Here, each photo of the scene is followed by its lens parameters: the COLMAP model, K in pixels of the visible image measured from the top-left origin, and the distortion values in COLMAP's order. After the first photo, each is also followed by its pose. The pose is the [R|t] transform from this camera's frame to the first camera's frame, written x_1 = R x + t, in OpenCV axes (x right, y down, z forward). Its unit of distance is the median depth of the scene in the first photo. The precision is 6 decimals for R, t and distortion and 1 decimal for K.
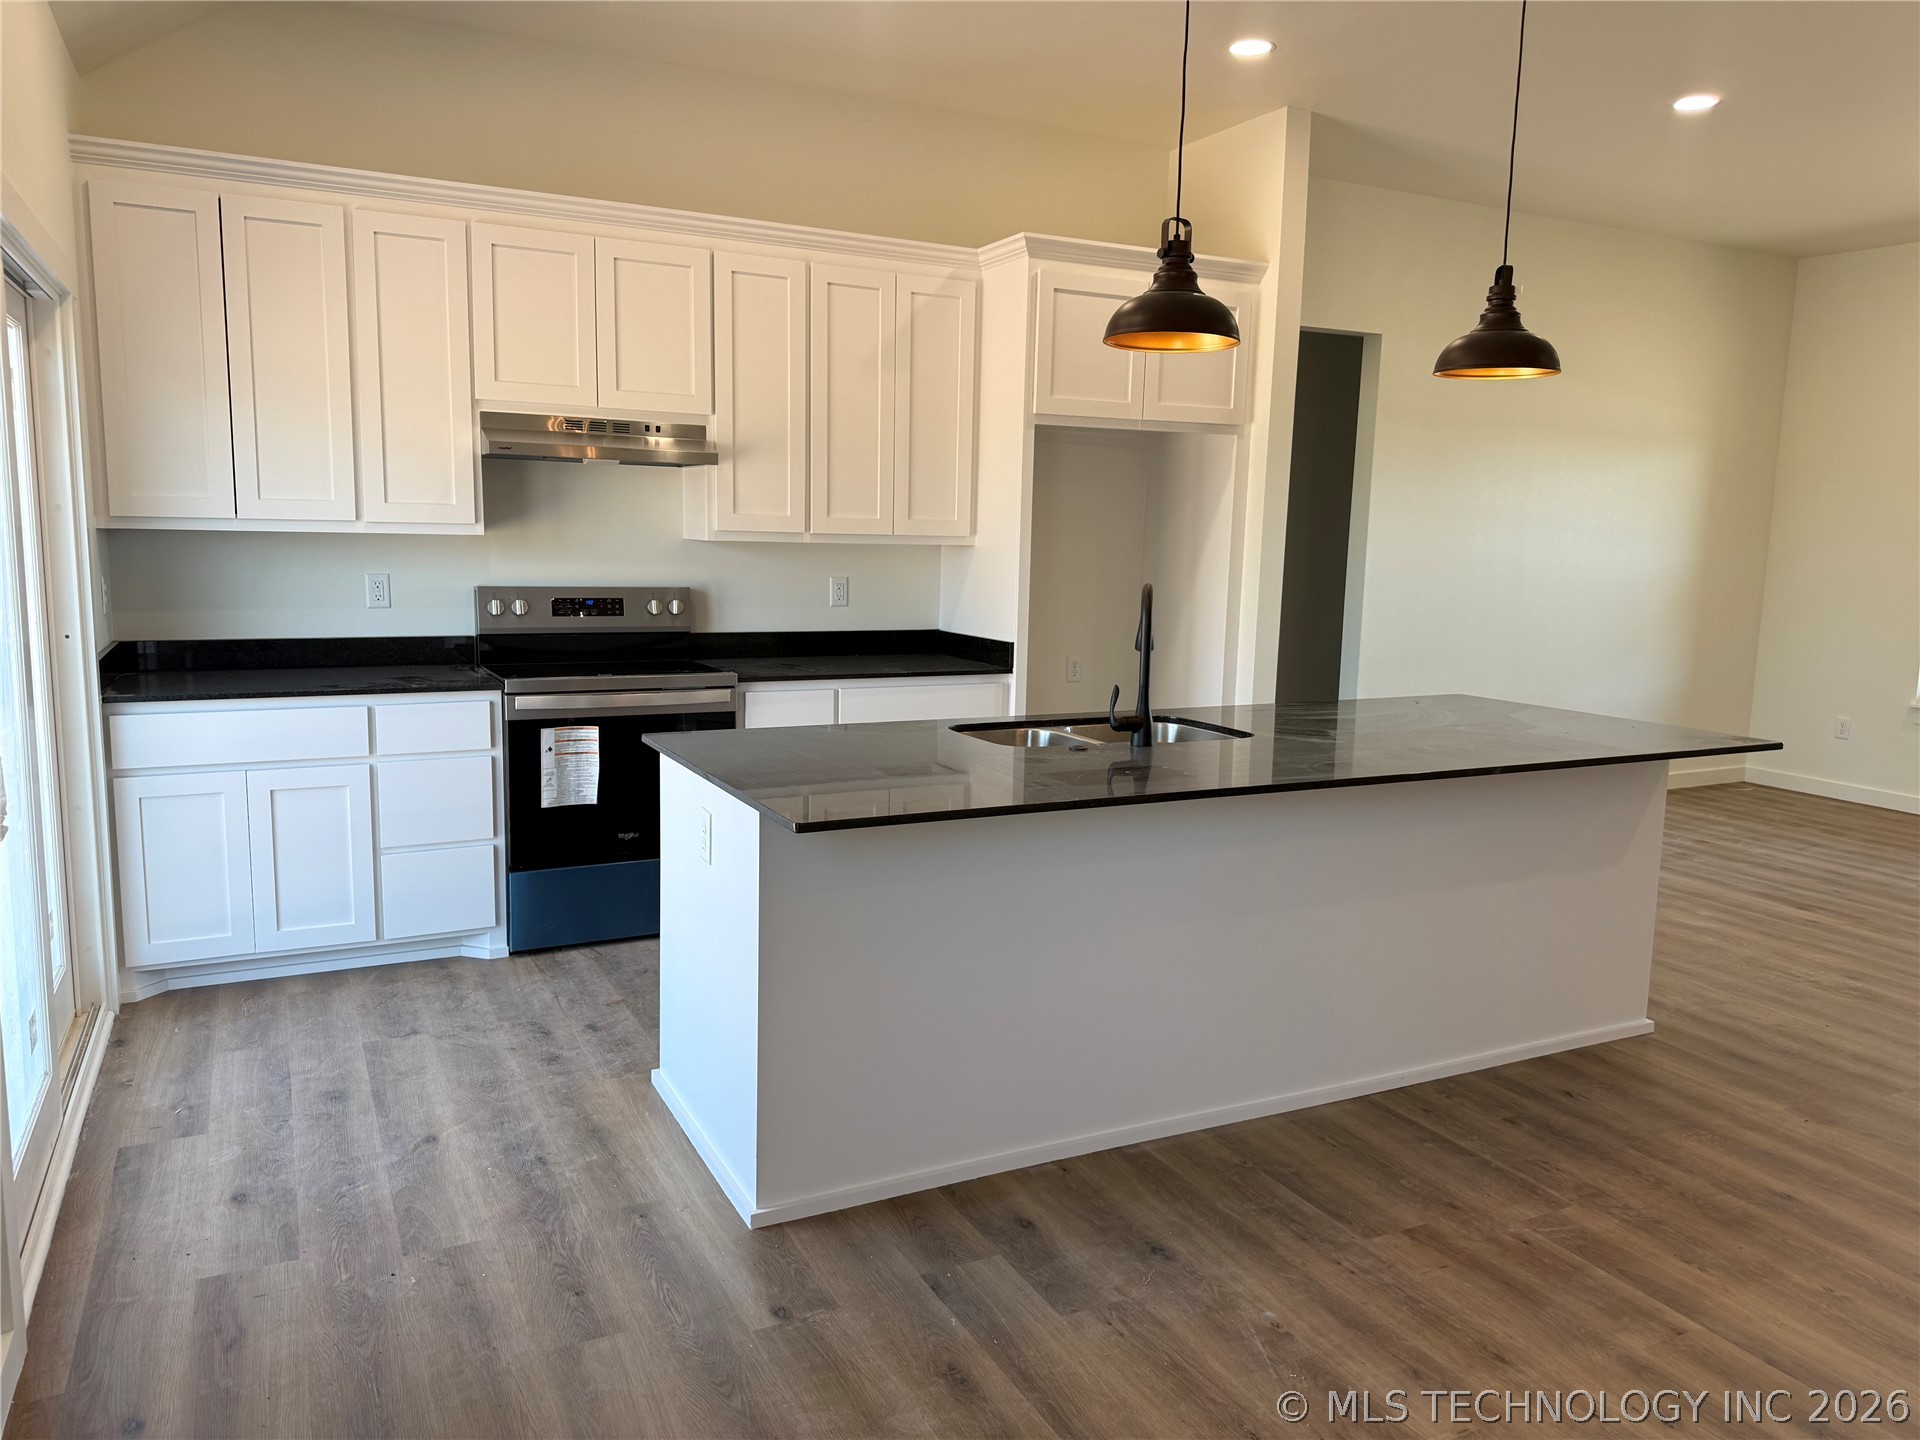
lens RADIAL K [[1348.6, 0, 952.0], [0, 1348.6, 713.3], [0, 0, 1]] dist [0.029320, -0.043123]
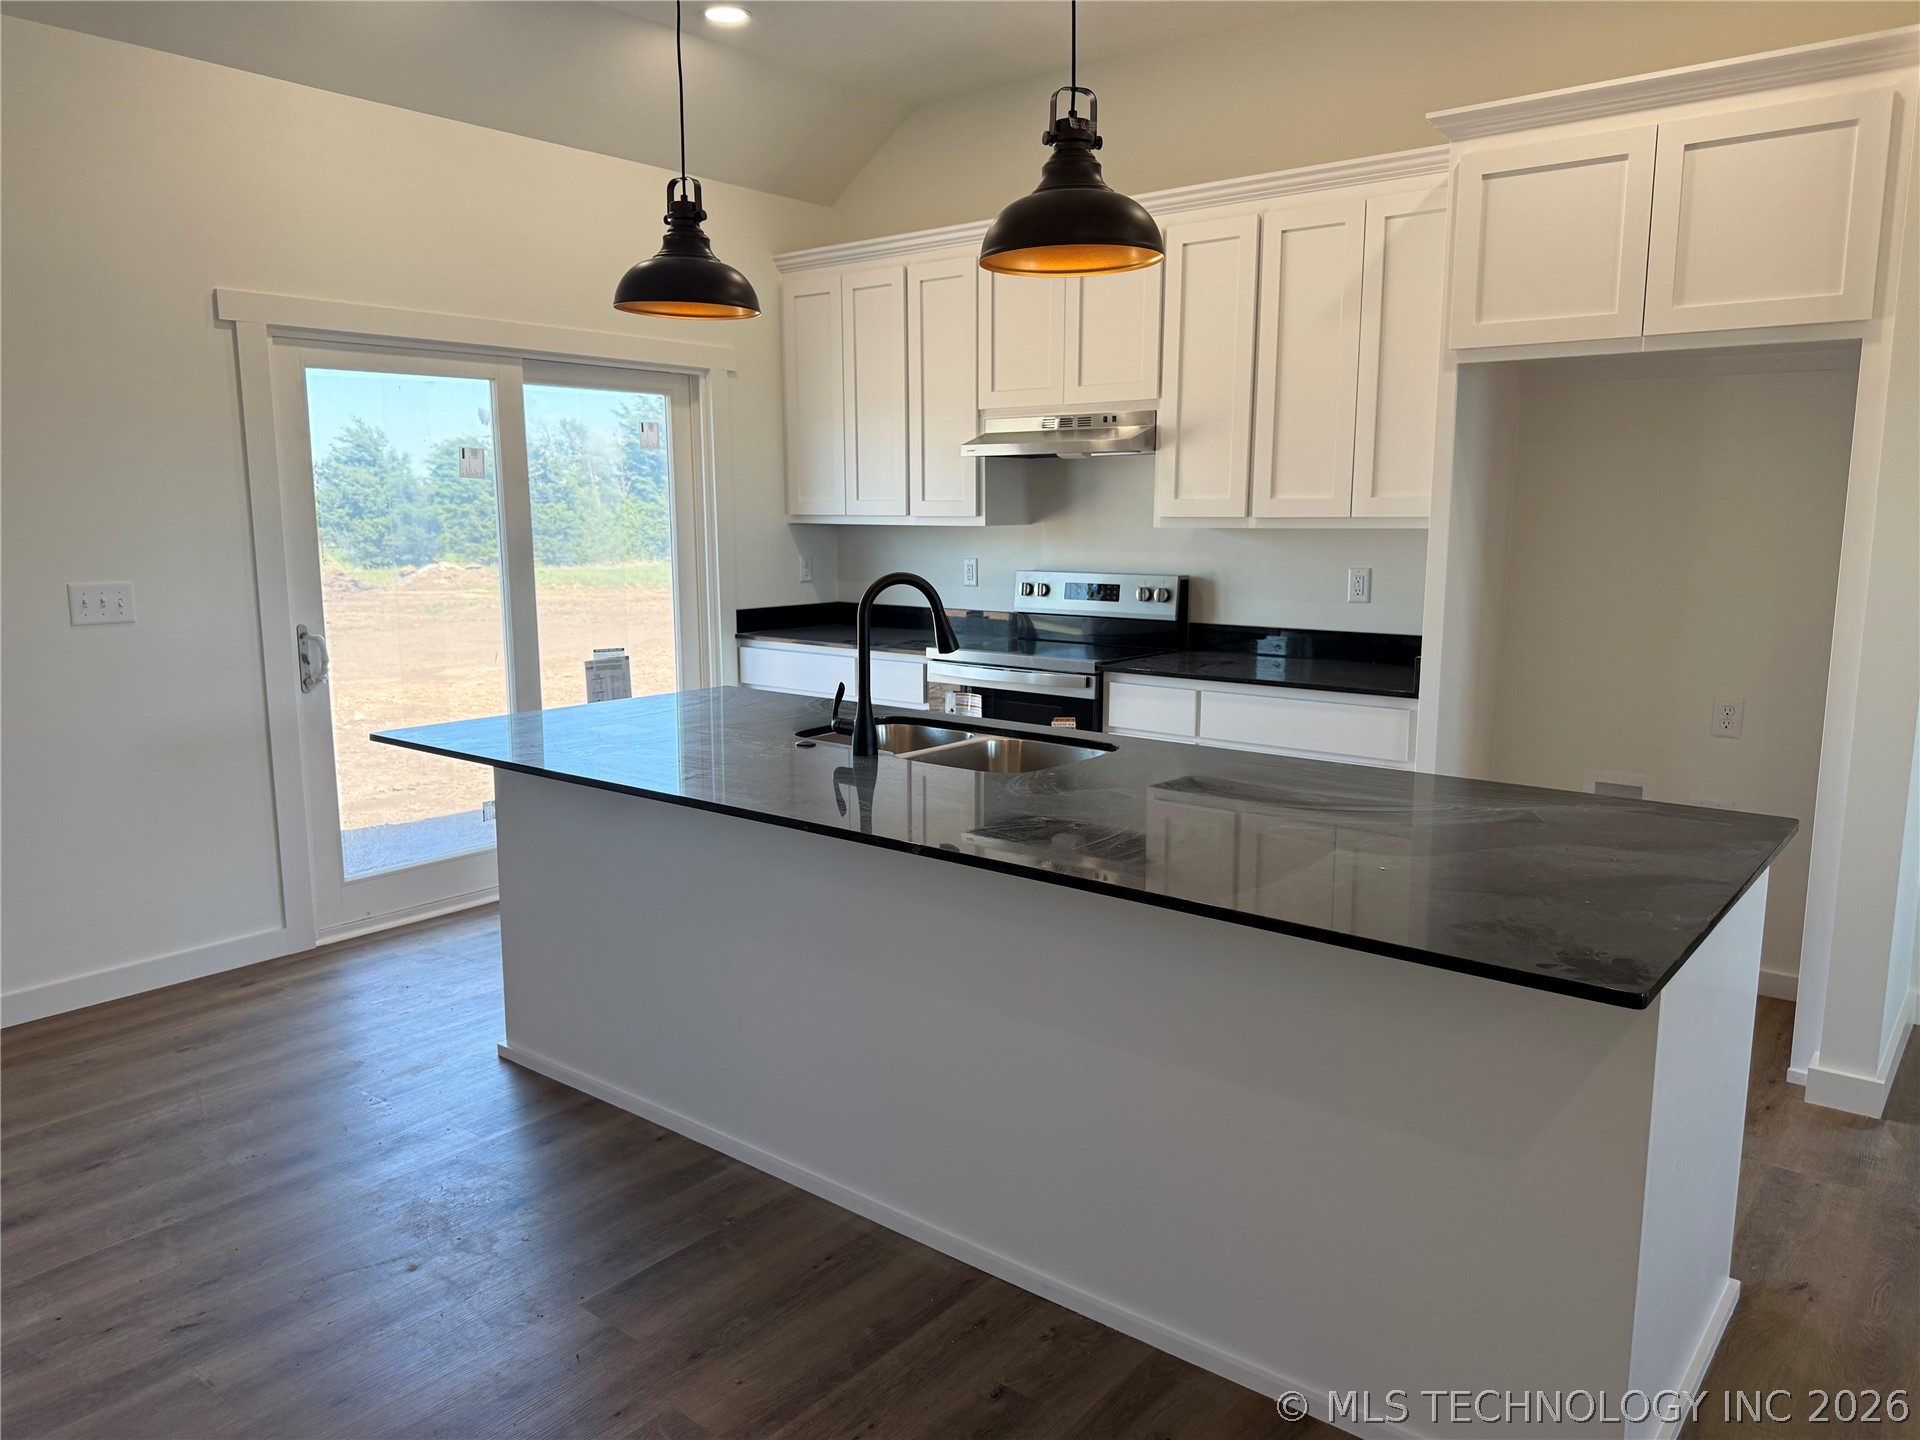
lens RADIAL K [[1348.6, 0, 957.3], [0, 1348.6, 718.3], [0, 0, 1]] dist [0.029320, -0.043123]
pose [[0.404988, 0.116216, -0.906906, 0.940095], [-0.112299, 0.990702, 0.076805, -0.070674], [0.907399, 0.070739, 0.414273, 0.668656]]
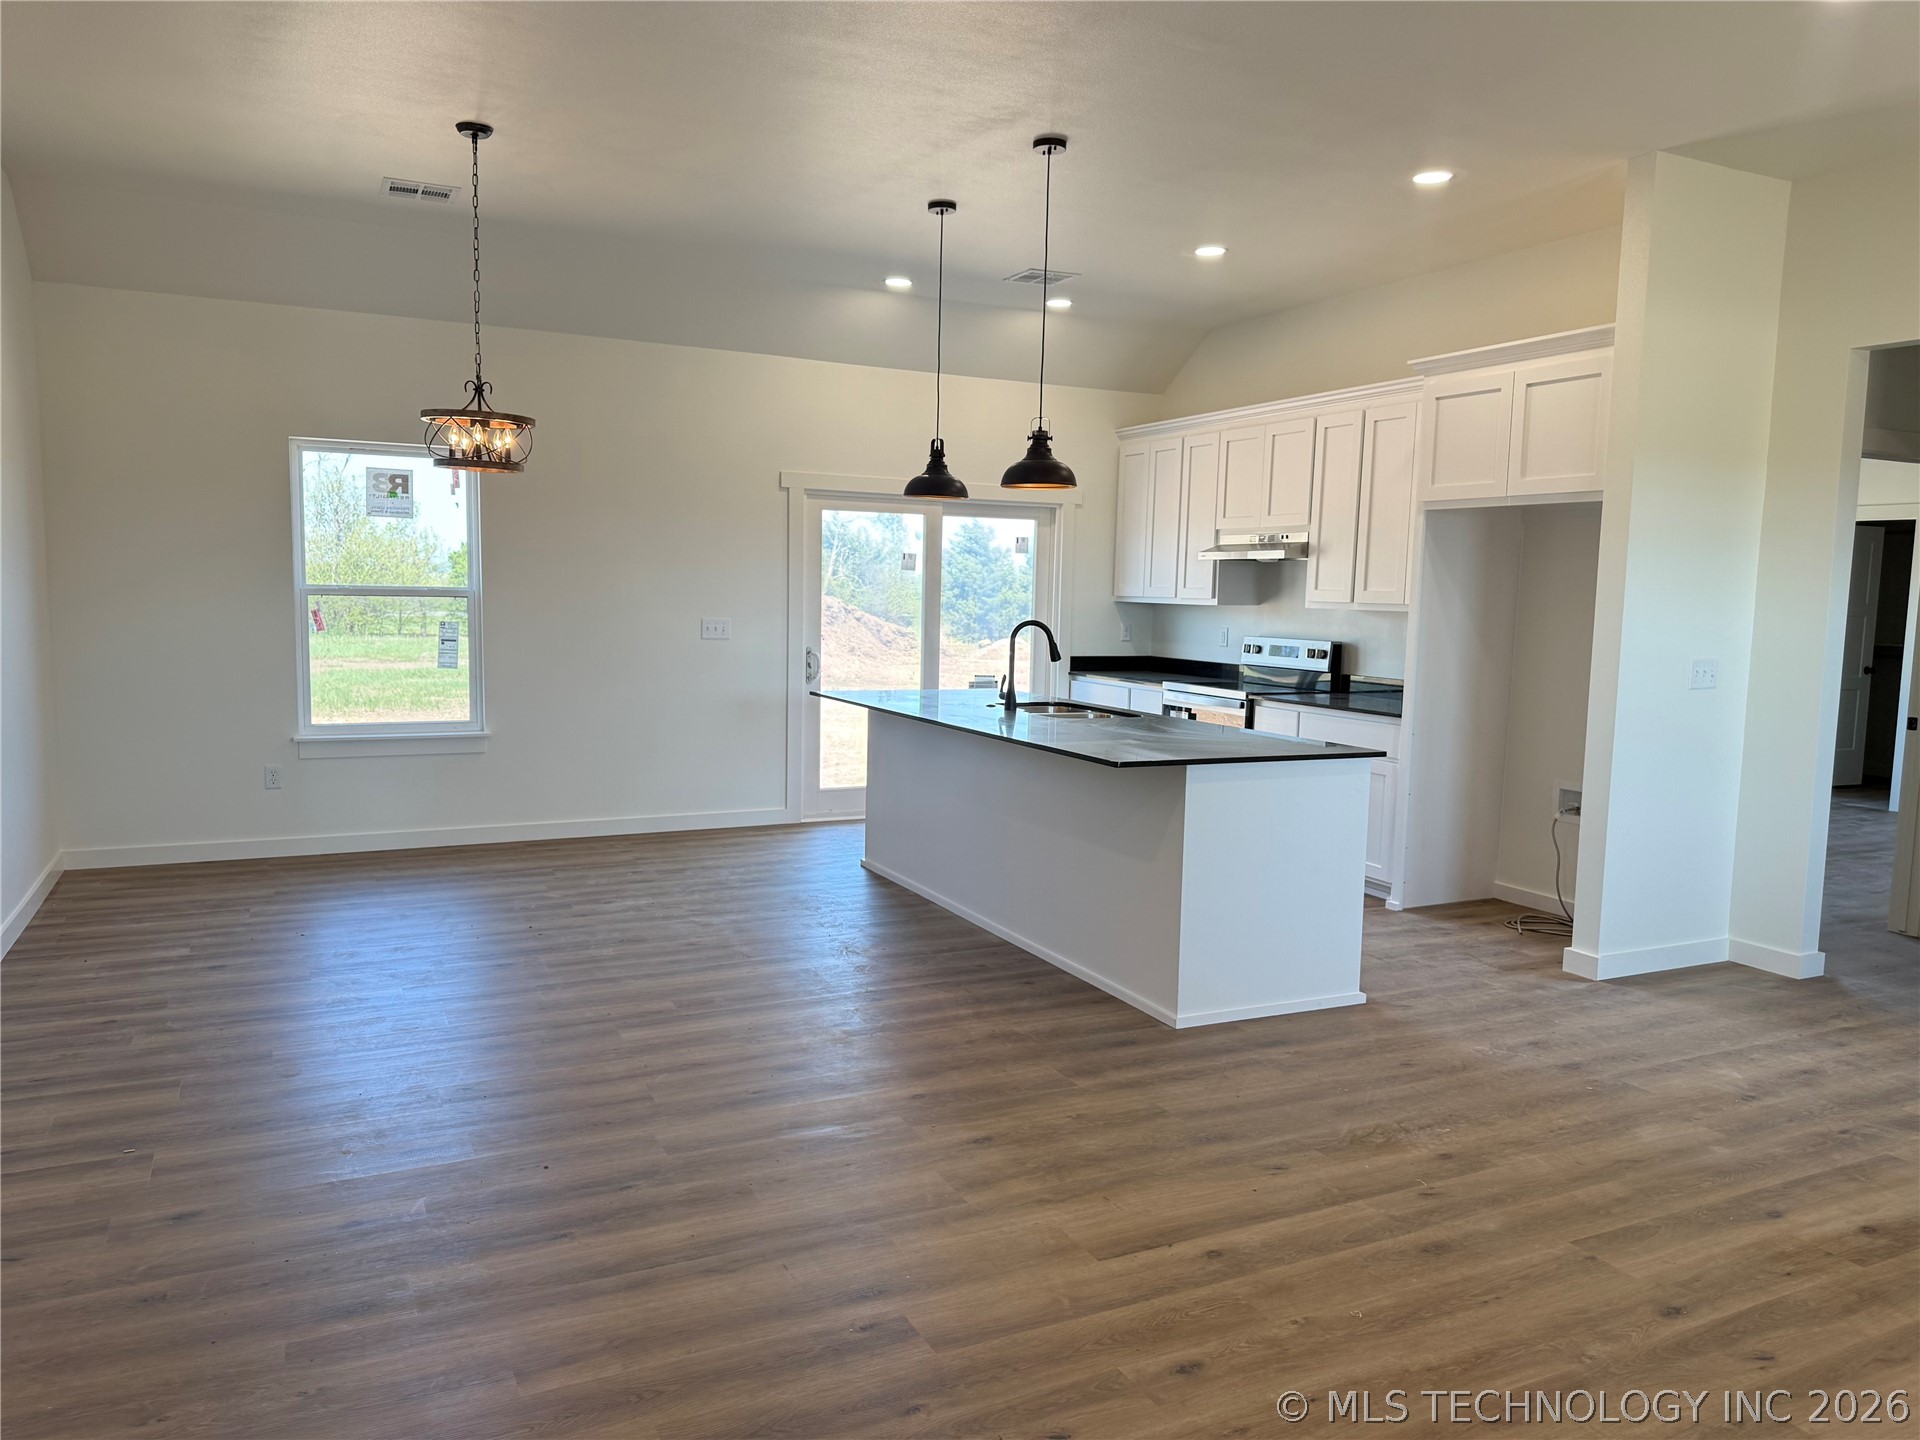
lens RADIAL K [[1348.6, 0, 940.4], [0, 1348.6, 710.2], [0, 0, 1]] dist [0.029320, -0.043123]
pose [[-0.027560, 0.063466, -0.997603, 1.868205], [-0.158892, 0.985016, 0.067055, -0.075848], [0.986911, 0.160360, -0.017063, 0.913448]]
